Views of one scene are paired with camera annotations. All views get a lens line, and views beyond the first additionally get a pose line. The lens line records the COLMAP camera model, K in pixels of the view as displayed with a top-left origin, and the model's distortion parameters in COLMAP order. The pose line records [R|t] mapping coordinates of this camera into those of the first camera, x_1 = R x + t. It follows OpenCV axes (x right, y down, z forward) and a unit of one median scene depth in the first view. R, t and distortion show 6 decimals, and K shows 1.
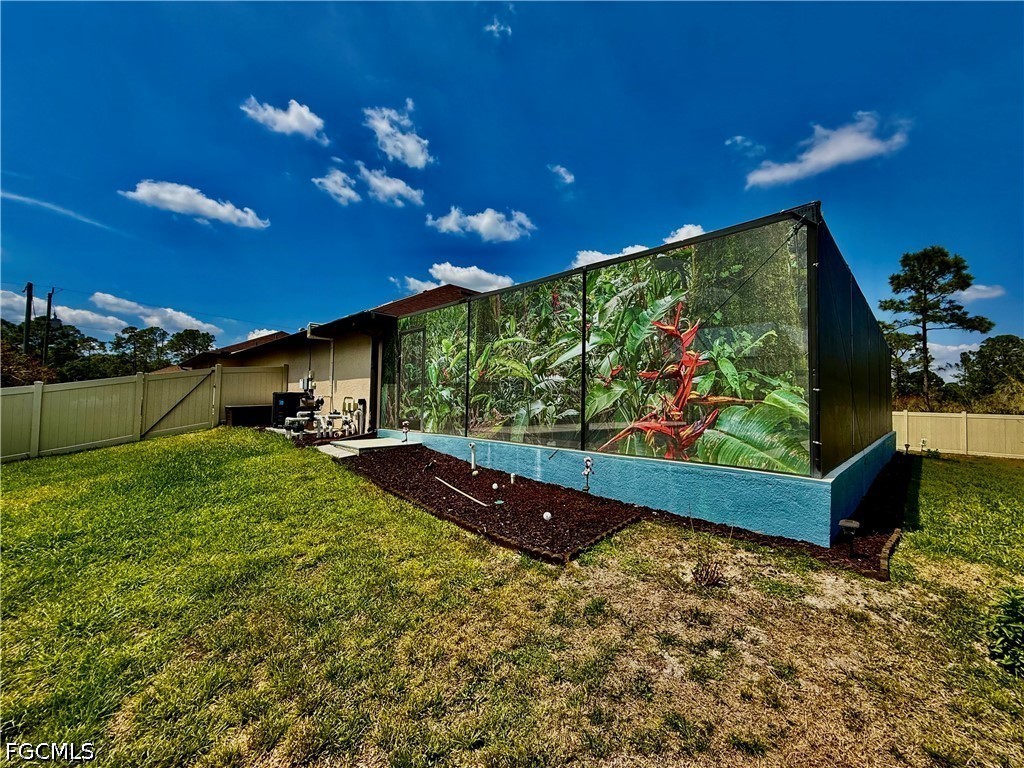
lens RADIAL K [[406.9, 0, 514.7], [0, 406.9, 383.4], [0, 0, 1]] dist [0.001540, -0.000619]
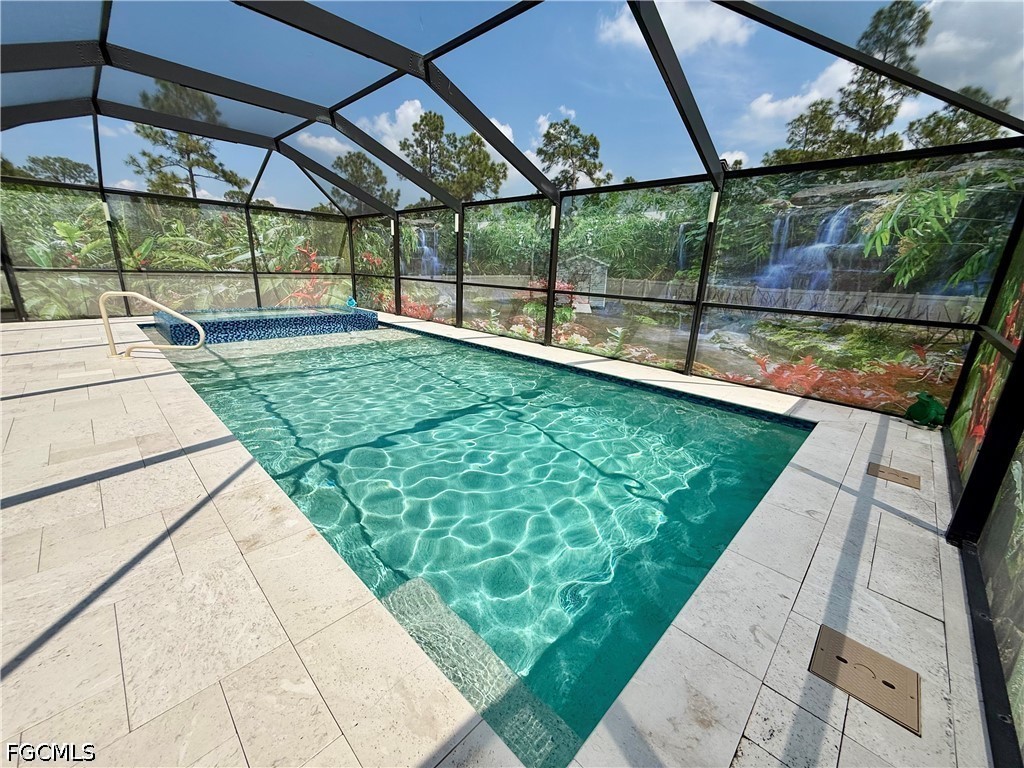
lens RADIAL K [[406.9, 0, 512.3], [0, 406.9, 382.8], [0, 0, 1]] dist [0.001540, -0.000619]
pose [[-0.006221, -0.290988, 0.956706, -1.441840], [-0.085191, 0.953401, 0.289429, -0.134640], [-0.996345, -0.079702, -0.030720, -0.111453]]
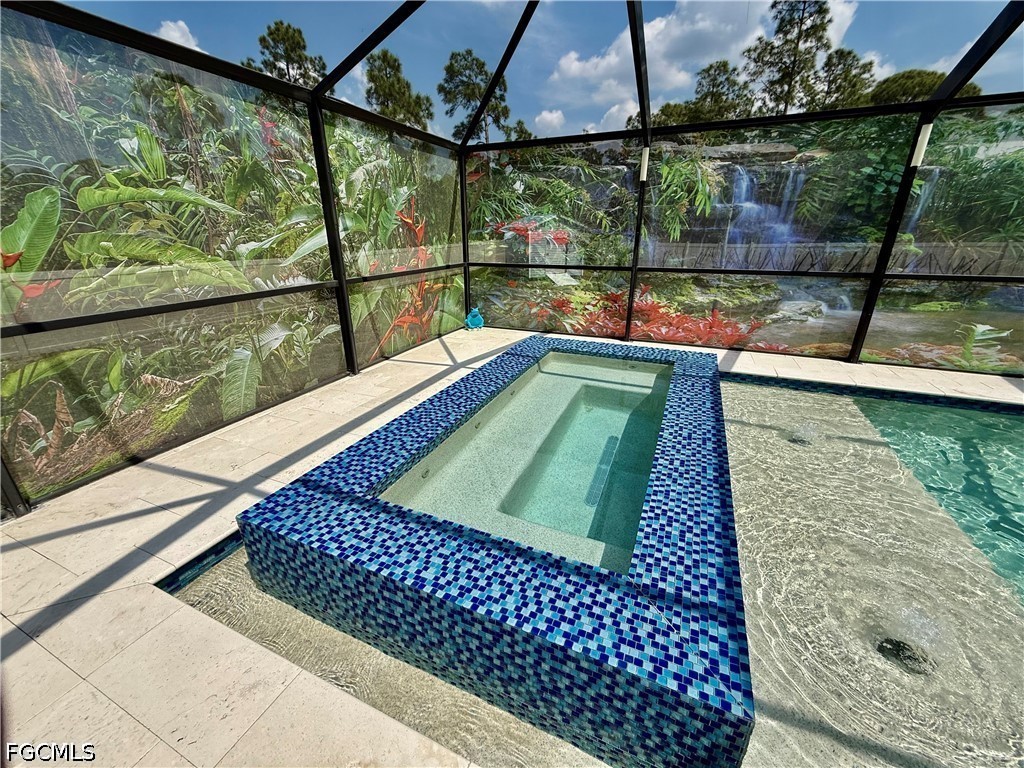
lens RADIAL K [[406.9, 0, 511.9], [0, 406.9, 383.9], [0, 0, 1]] dist [0.001540, -0.000619]
pose [[-0.355524, -0.340713, 0.870355, -0.528740], [-0.046017, 0.936443, 0.347788, -0.085603], [-0.933534, 0.083595, -0.348607, 0.811732]]
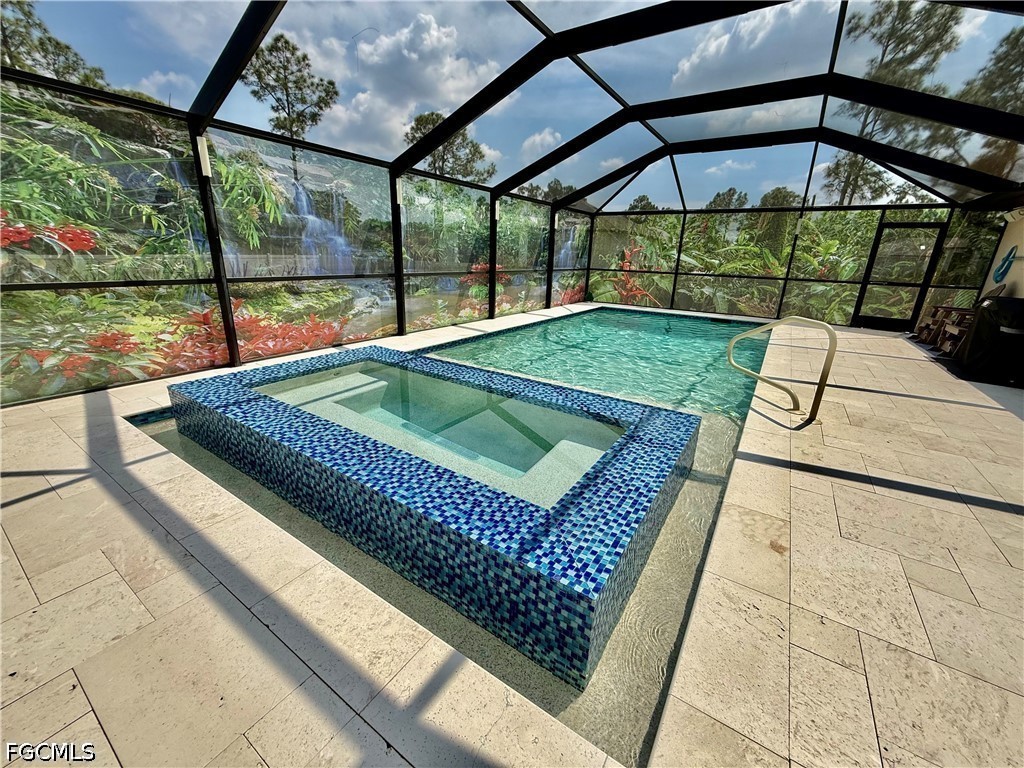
lens RADIAL K [[406.9, 0, 506.6], [0, 406.9, 383.5], [0, 0, 1]] dist [0.001540, -0.000619]
pose [[-0.981530, 0.013504, -0.190831, -0.181579], [-0.036240, 0.966320, 0.254779, -0.054940], [0.187844, 0.256989, -0.947983, 1.049249]]
